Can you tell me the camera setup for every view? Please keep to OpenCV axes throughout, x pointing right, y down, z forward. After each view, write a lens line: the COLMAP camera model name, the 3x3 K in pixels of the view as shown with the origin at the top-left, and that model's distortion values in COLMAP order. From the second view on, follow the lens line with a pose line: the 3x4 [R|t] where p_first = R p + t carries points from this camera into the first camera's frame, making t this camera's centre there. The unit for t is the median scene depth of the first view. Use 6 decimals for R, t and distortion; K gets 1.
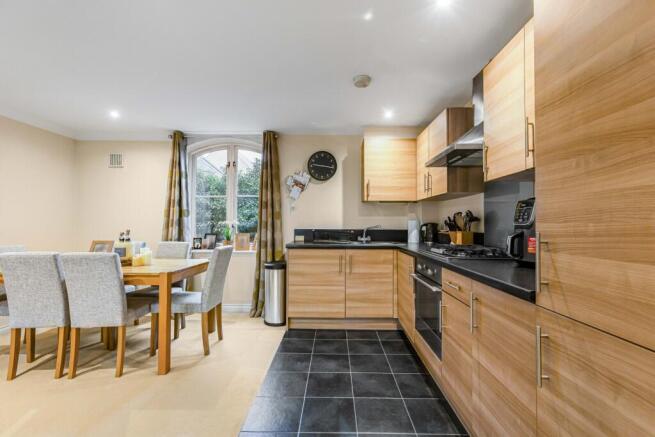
lens RADIAL K [[289.9, 0, 336.2], [0, 289.9, 220.6], [0, 0, 1]] dist [-0.000326, 0.000259]
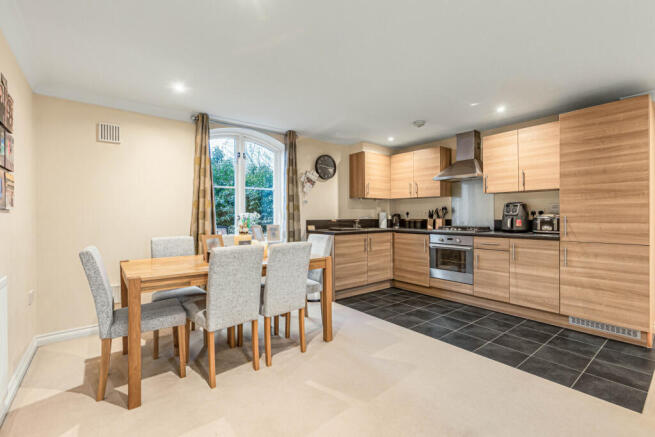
lens RADIAL K [[289.9, 0, 336.2], [0, 289.9, 220.6], [0, 0, 1]] dist [-0.000326, 0.000259]
pose [[0.779463, -0.018709, 0.626169, -0.813930], [0.000592, 0.999575, 0.029130, -0.001507], [-0.626448, -0.022336, 0.779143, 0.033909]]
